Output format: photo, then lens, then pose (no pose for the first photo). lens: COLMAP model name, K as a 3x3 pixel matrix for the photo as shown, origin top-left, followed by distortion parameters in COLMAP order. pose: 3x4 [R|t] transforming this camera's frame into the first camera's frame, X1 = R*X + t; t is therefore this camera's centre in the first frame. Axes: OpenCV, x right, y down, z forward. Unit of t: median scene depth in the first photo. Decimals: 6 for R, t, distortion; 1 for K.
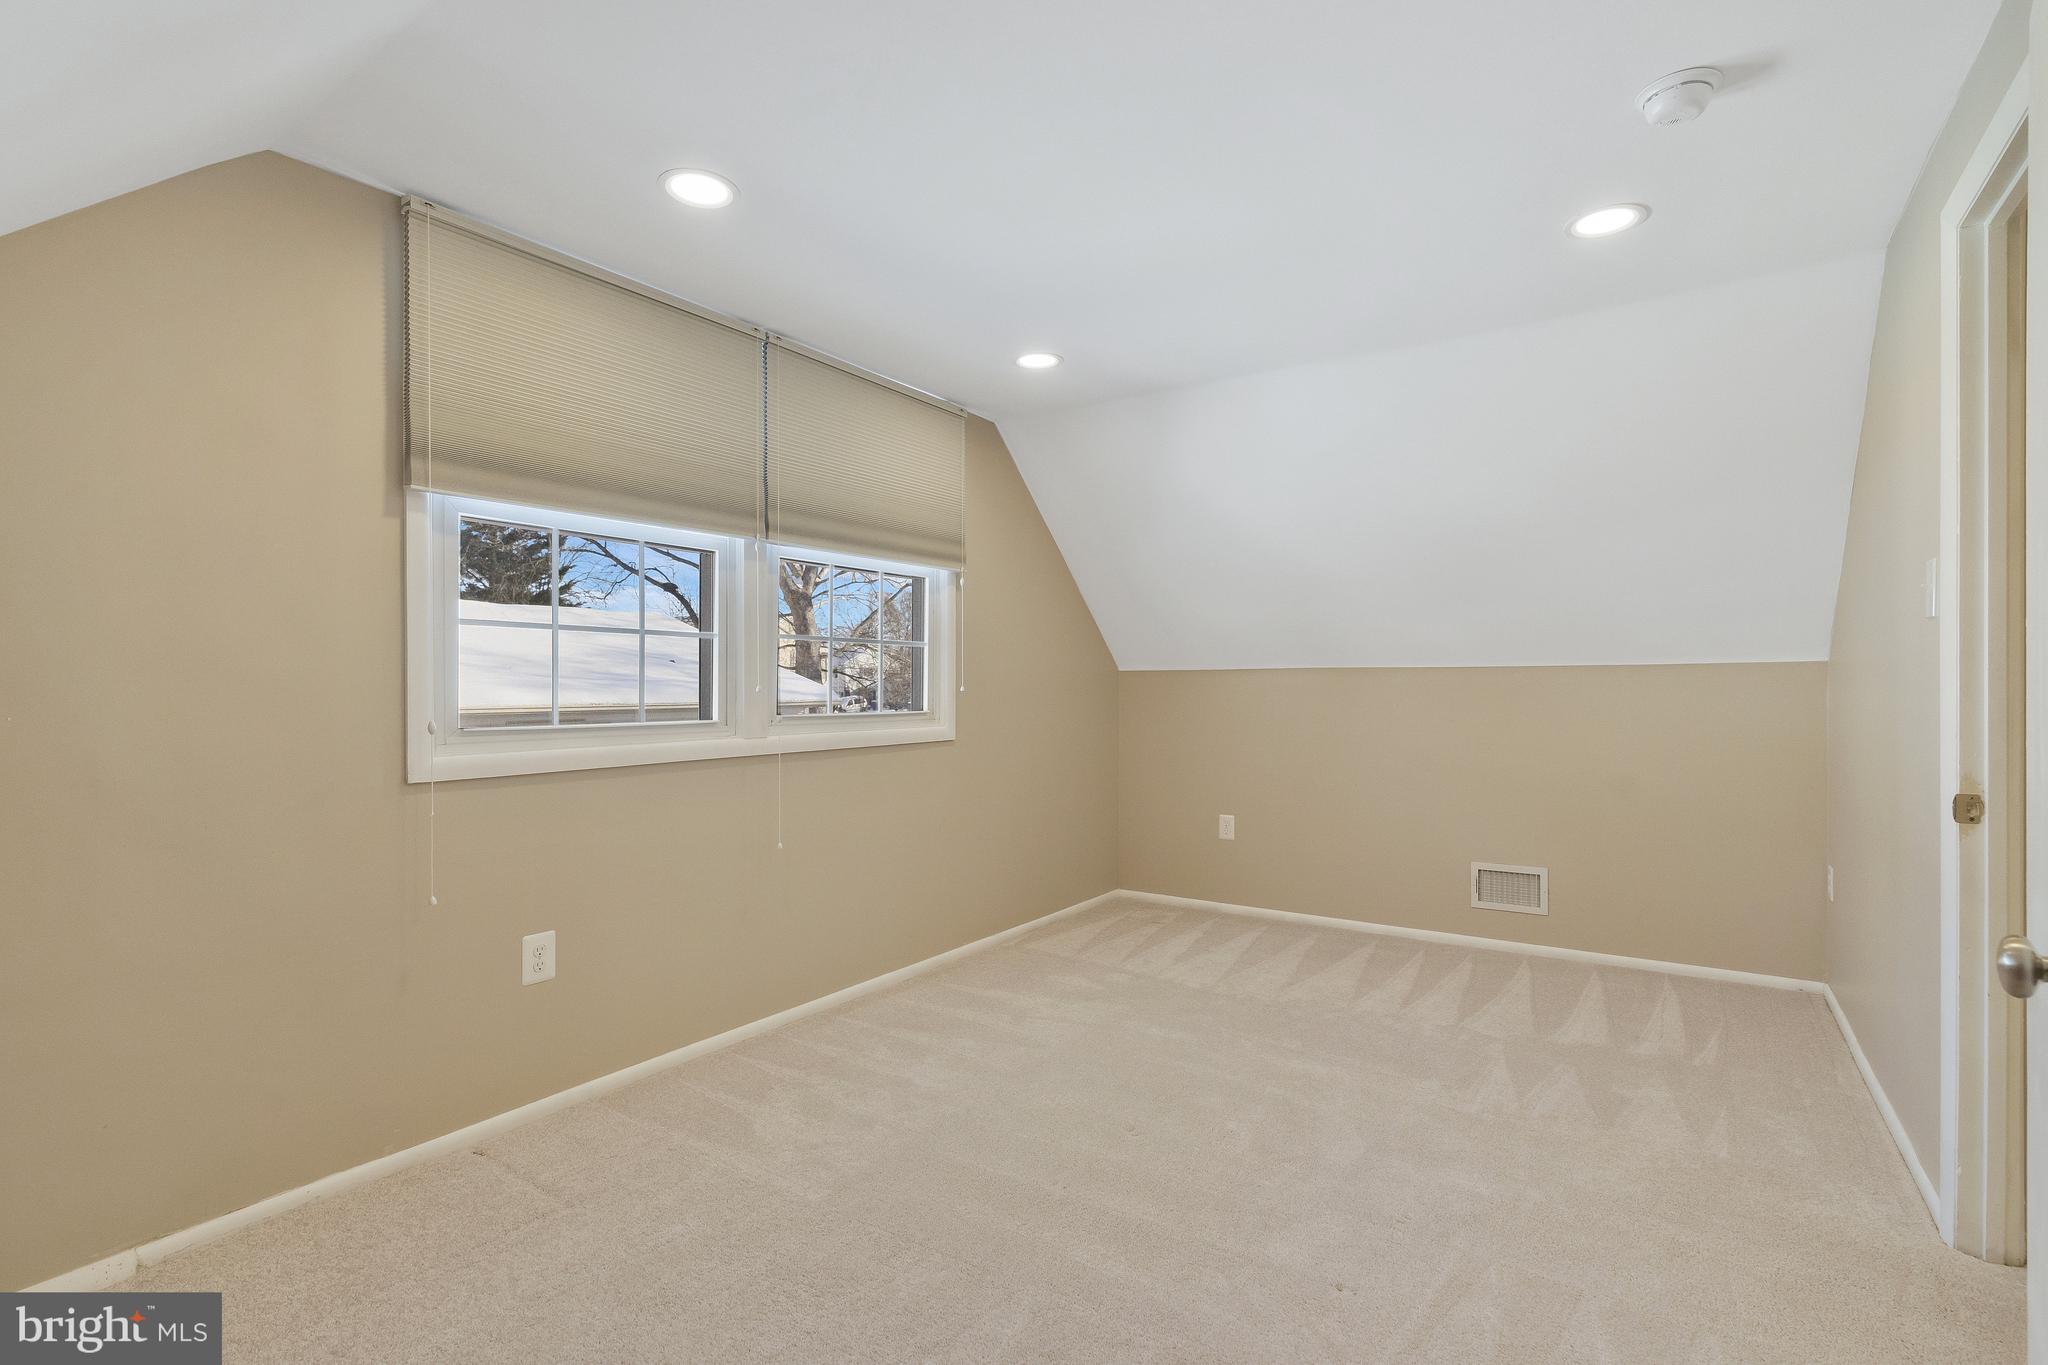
lens RADIAL K [[943.8, 0, 1018.7], [0, 943.8, 679.5], [0, 0, 1]] dist [-0.012869, 0.007145]
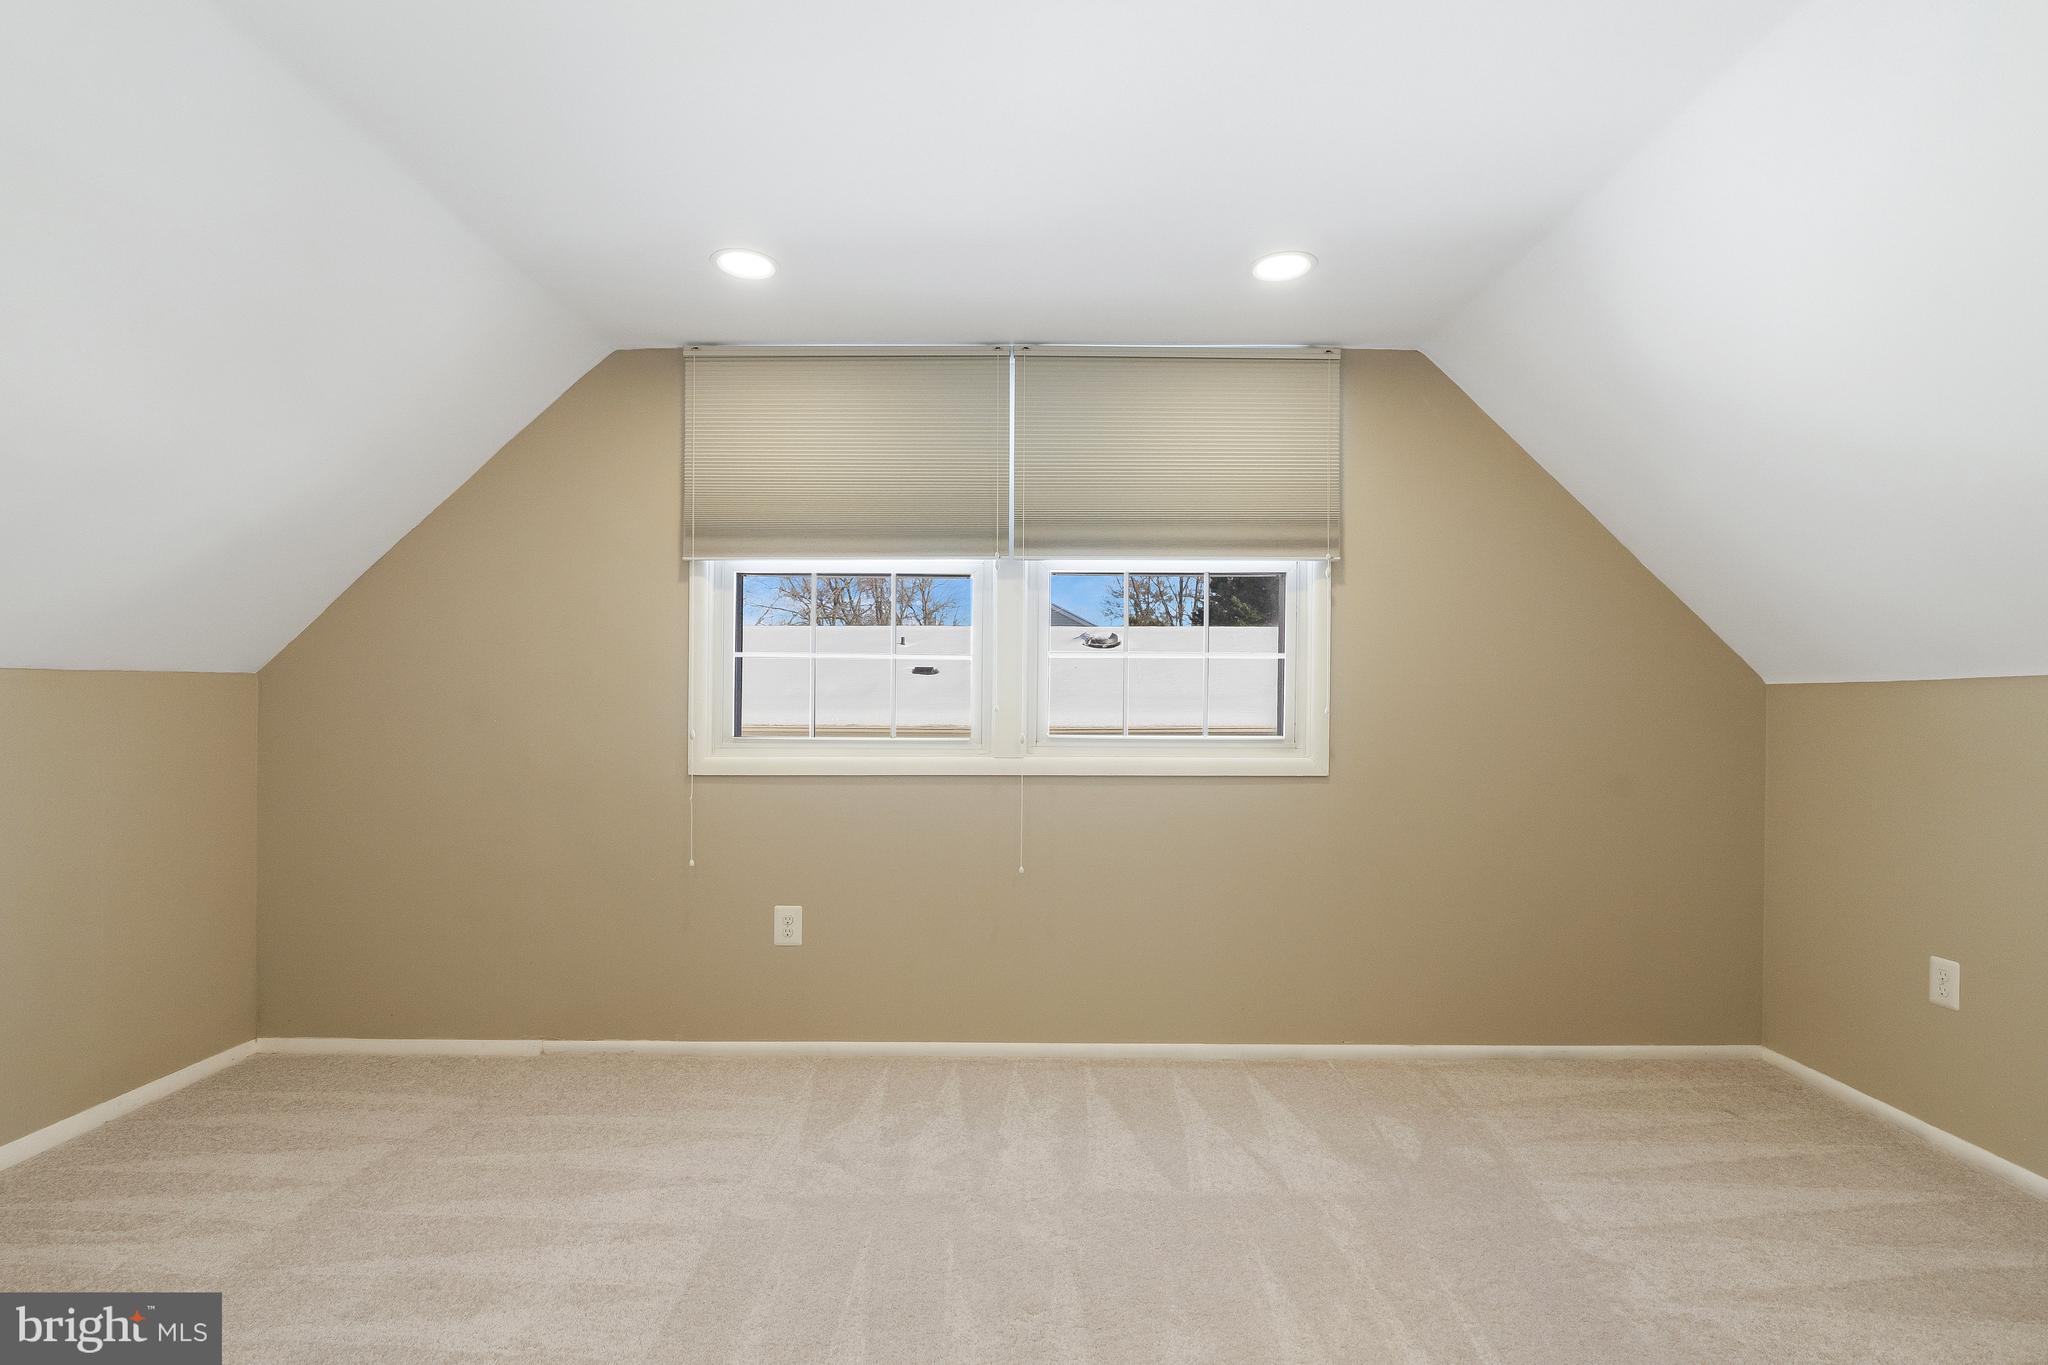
lens RADIAL K [[943.8, 0, 1020.3], [0, 943.8, 702.4], [0, 0, 1]] dist [-0.012869, 0.007145]
pose [[0.571626, -0.001224, -0.820513, 0.465472], [-0.000324, 0.999998, -0.001717, 0.004683], [0.820514, 0.001247, 0.571625, 0.377691]]
